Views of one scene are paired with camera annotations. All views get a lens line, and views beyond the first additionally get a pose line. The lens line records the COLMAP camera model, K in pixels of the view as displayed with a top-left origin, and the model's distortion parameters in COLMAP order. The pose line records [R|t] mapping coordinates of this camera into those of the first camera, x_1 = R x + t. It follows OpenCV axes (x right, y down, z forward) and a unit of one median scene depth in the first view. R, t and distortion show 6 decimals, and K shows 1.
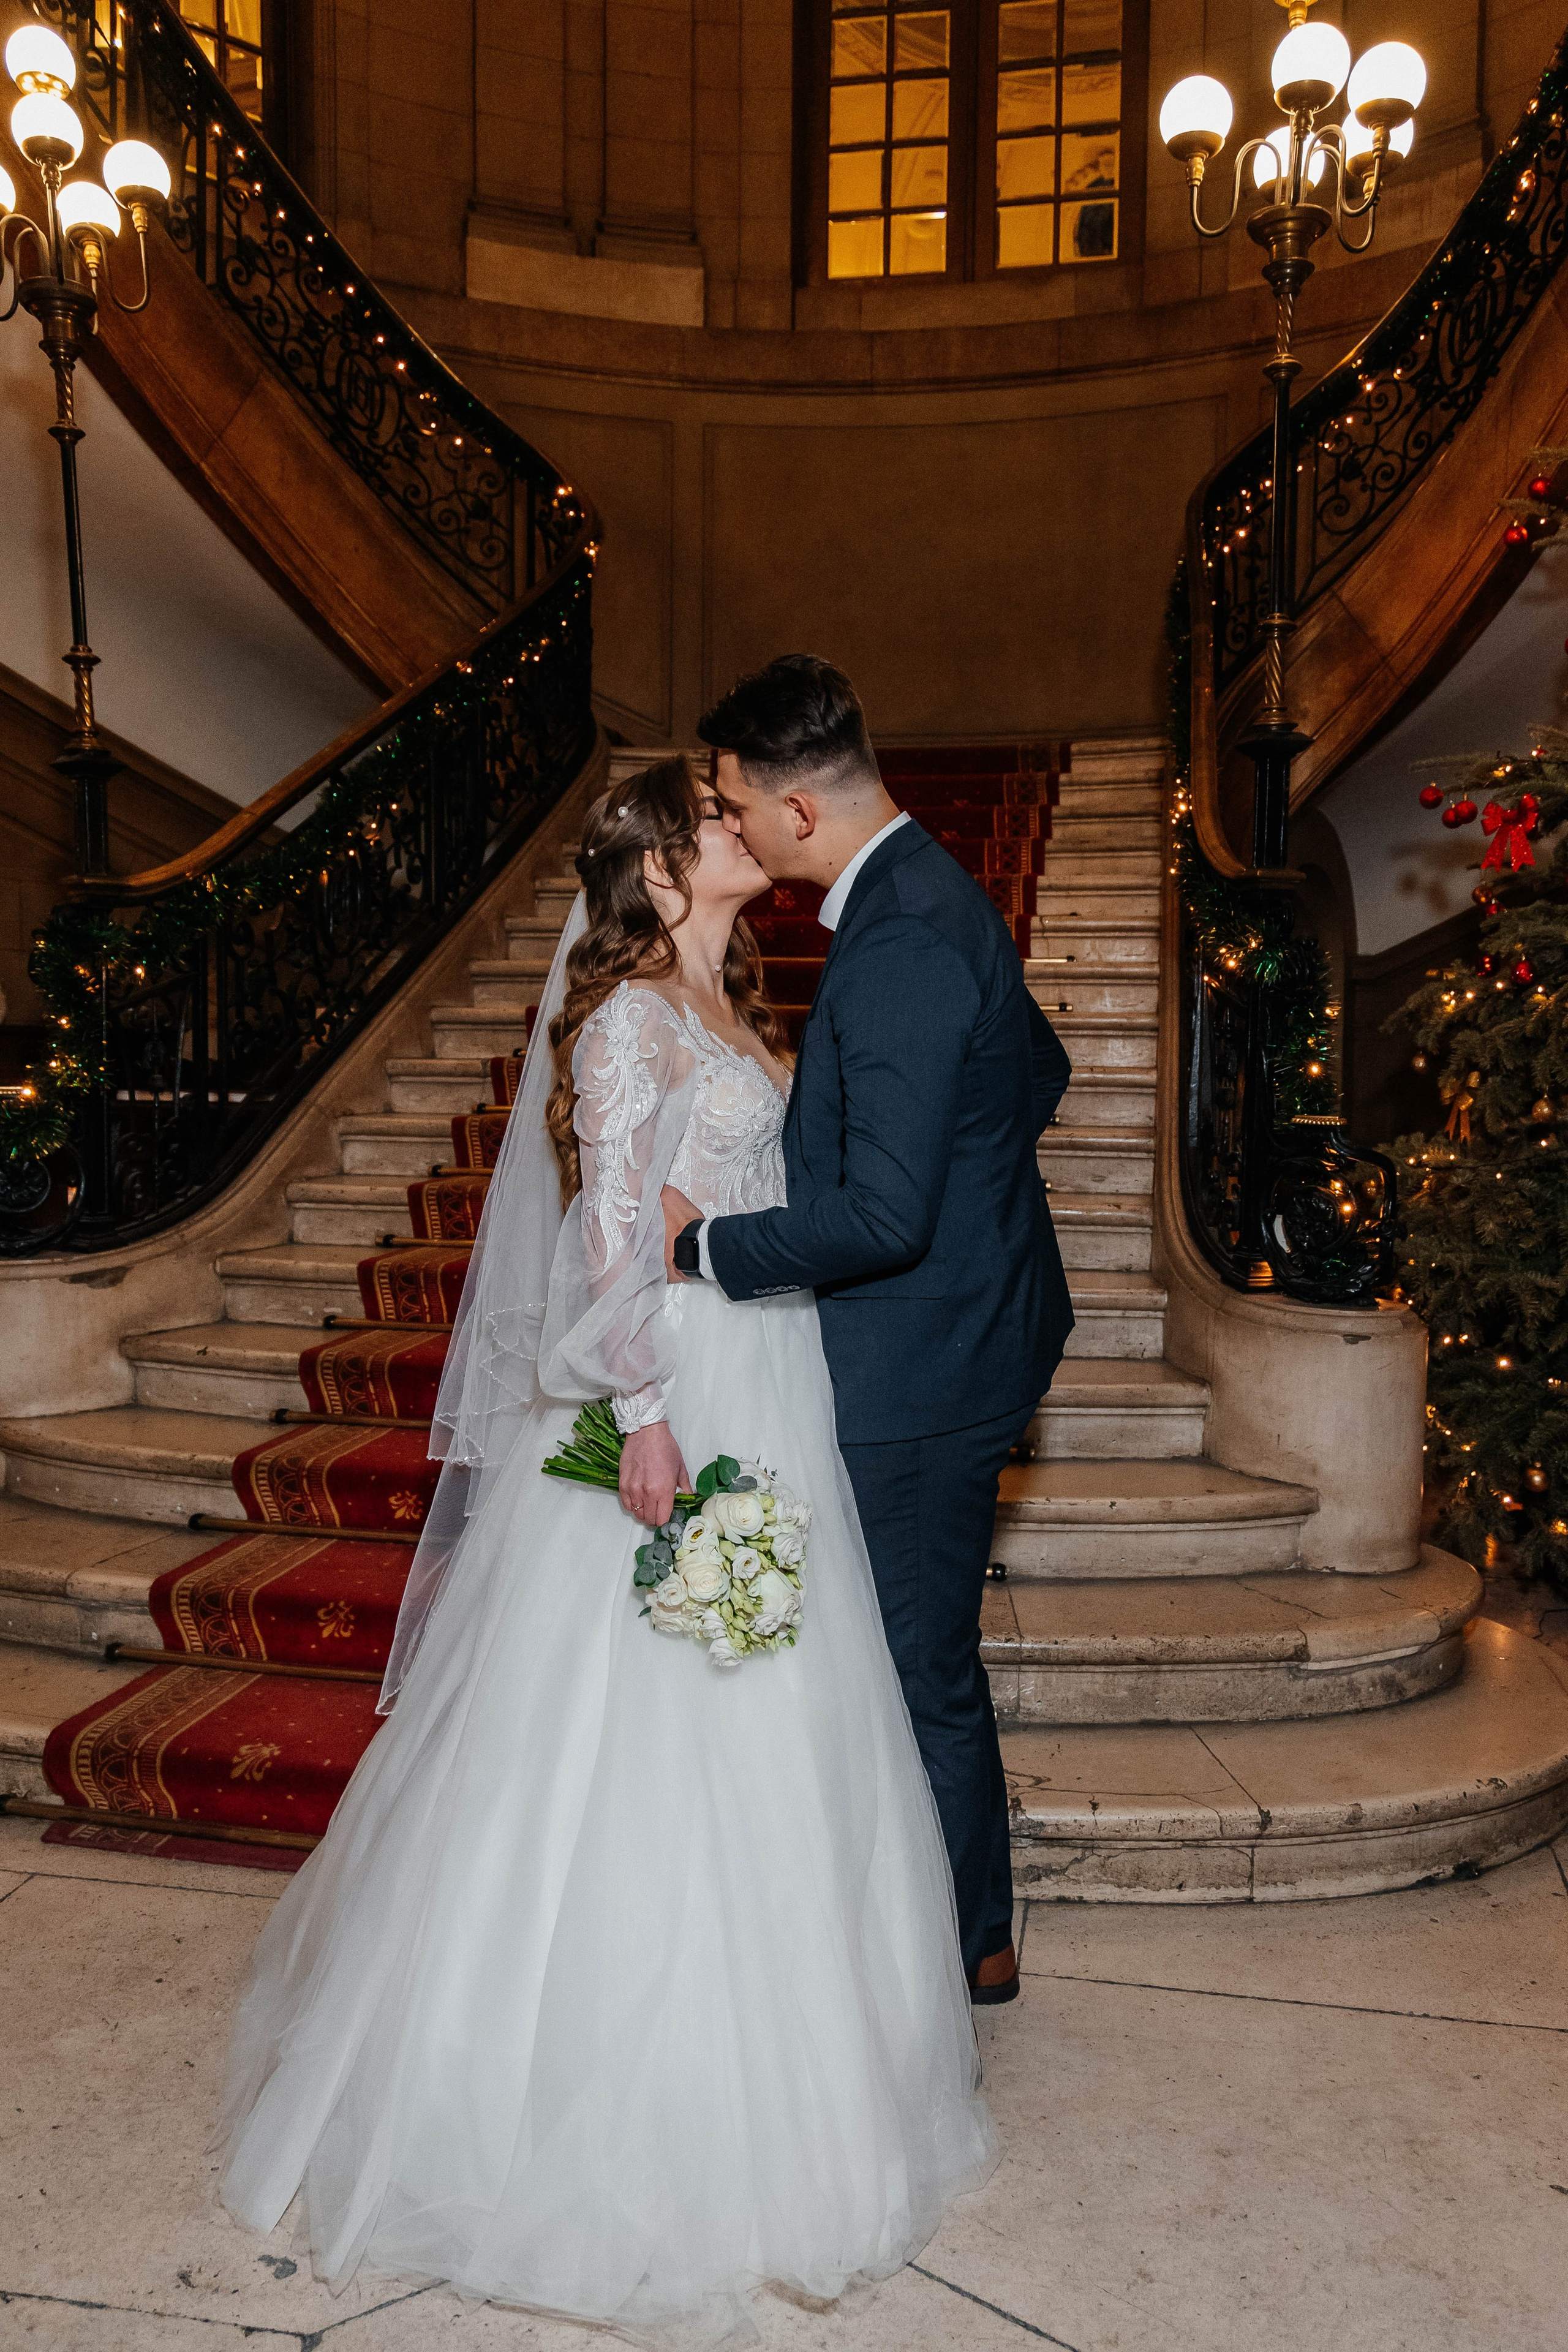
lens RADIAL K [[1974.6, 0, 765.7], [0, 1974.6, 1190.4], [0, 0, 1]] dist [0.023585, 0.003240]
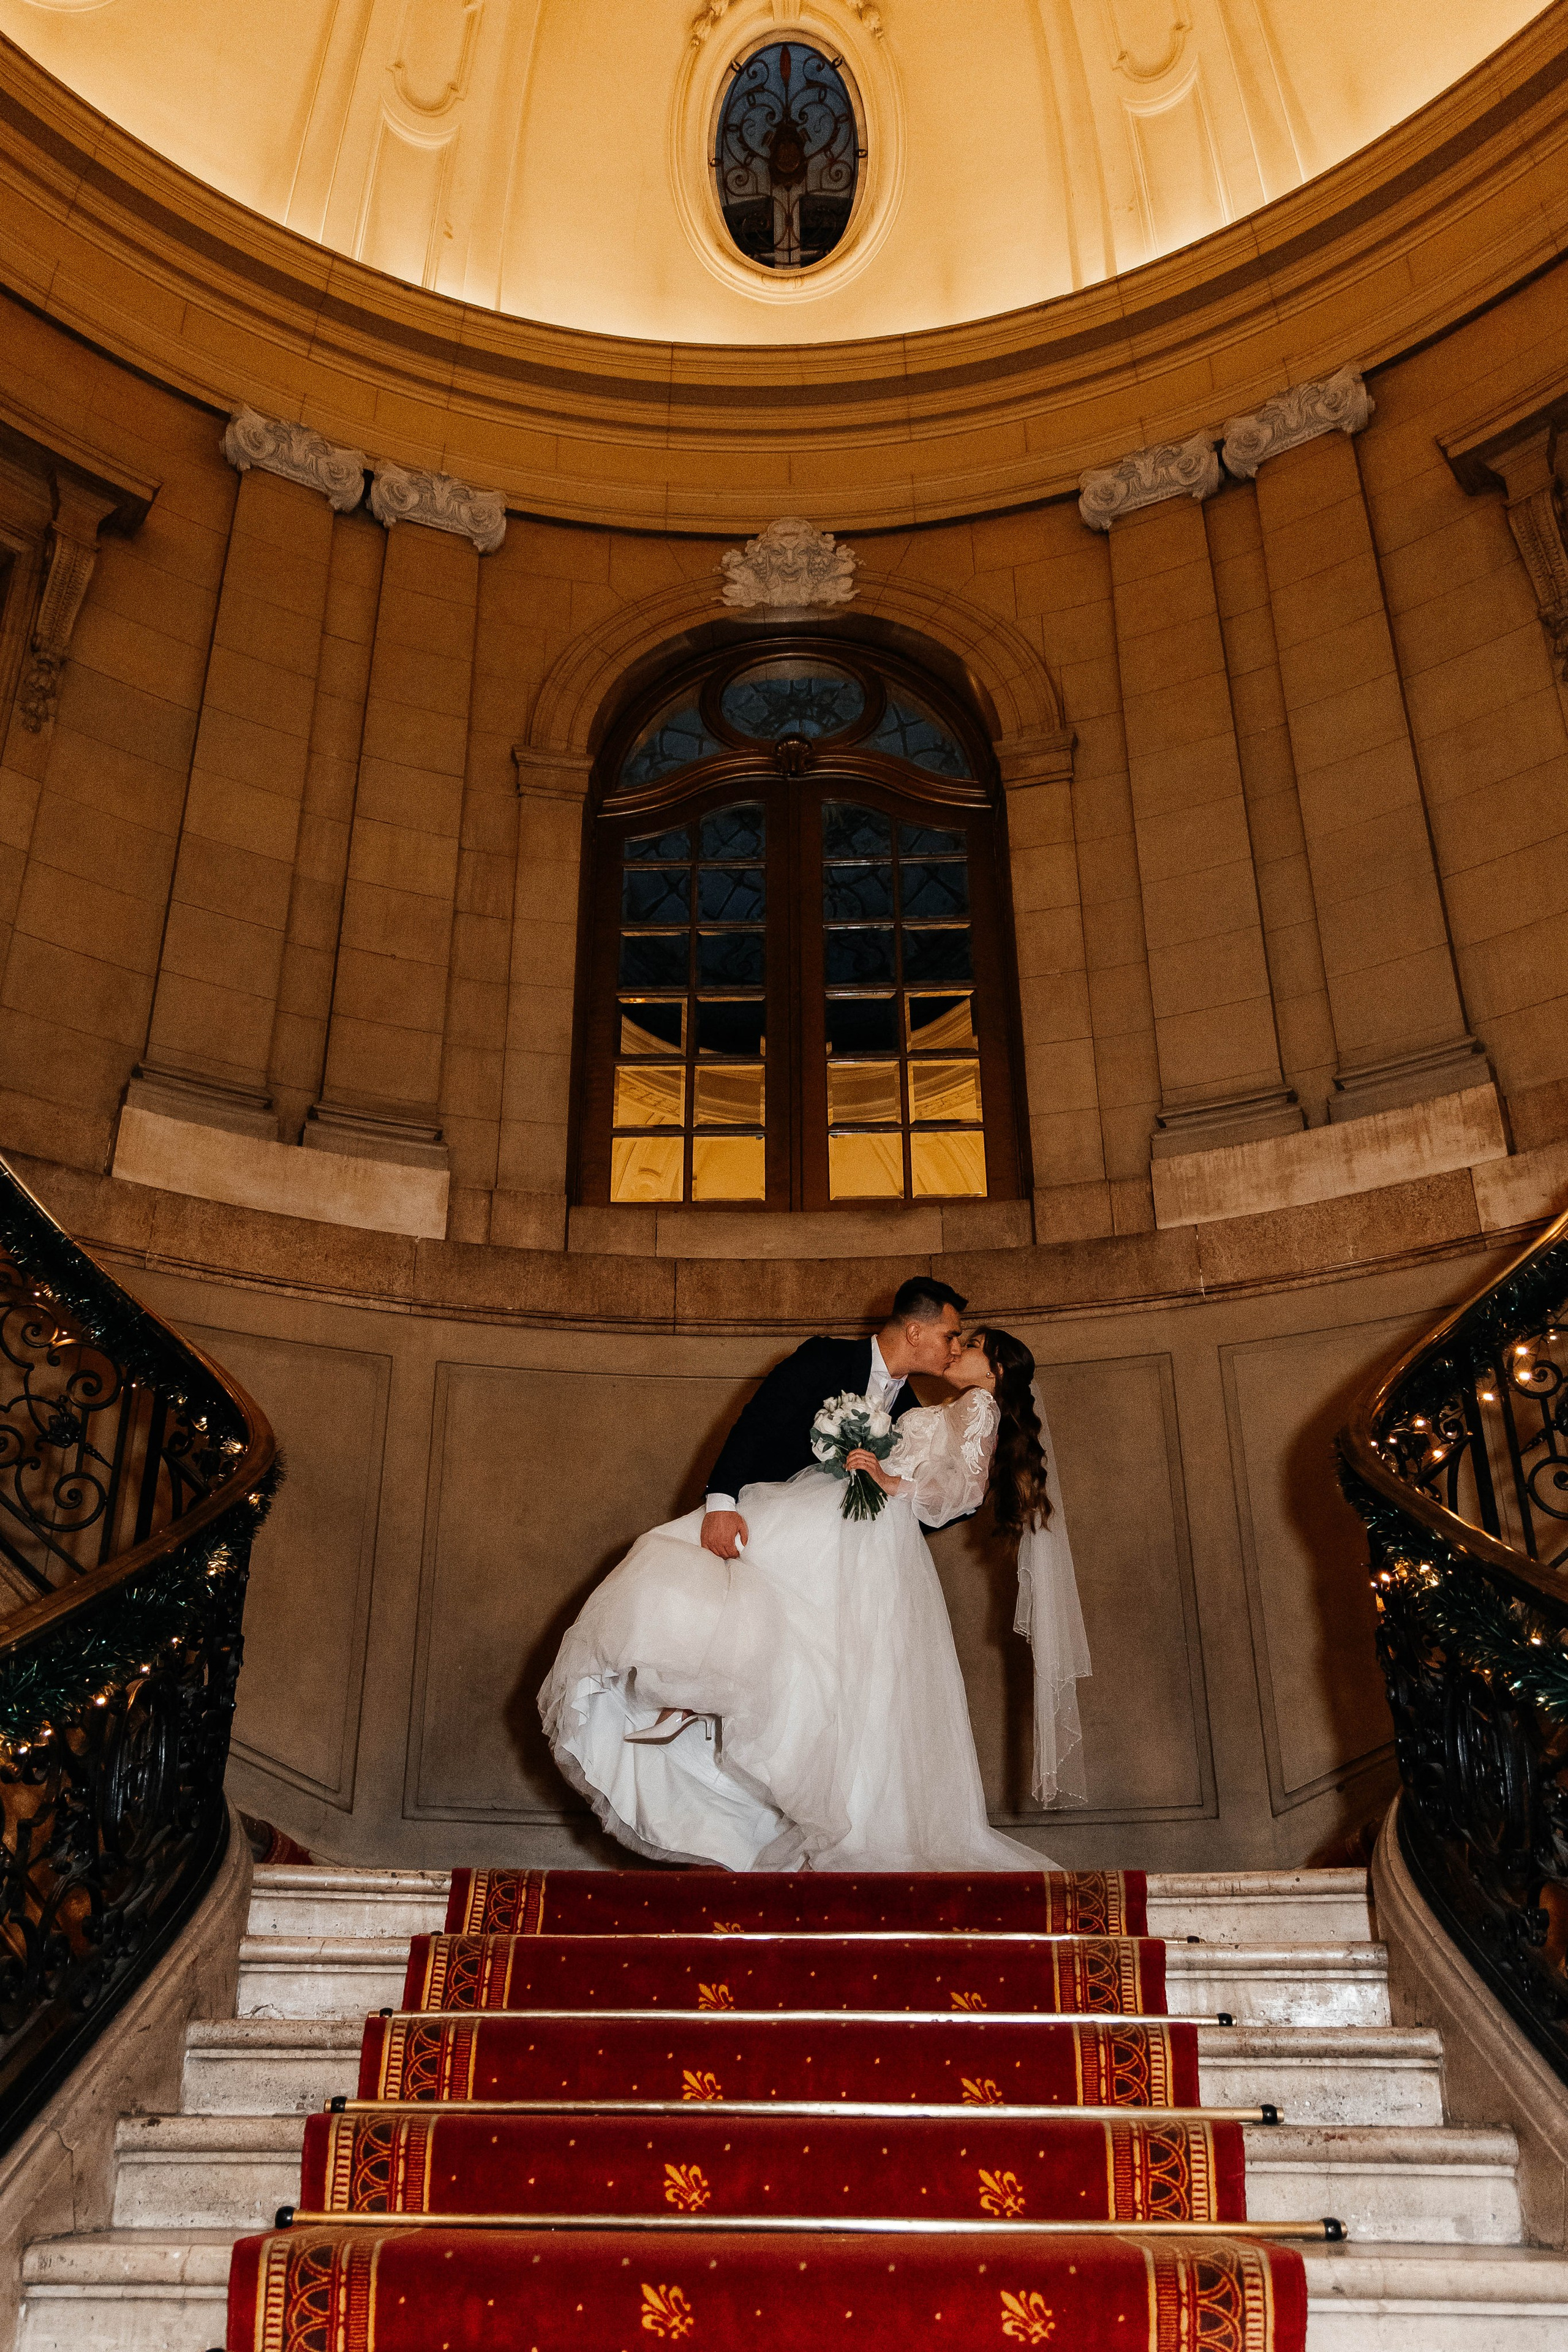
lens RADIAL K [[1974.6, 0, 782.9], [0, 1974.6, 1199.1], [0, 0, 1]] dist [0.023585, 0.003240]
pose [[0.983599, 0.068113, 0.167015, -0.031706], [0.021110, 0.876123, -0.481625, -0.095713], [-0.179130, 0.477251, 0.860316, 0.346219]]
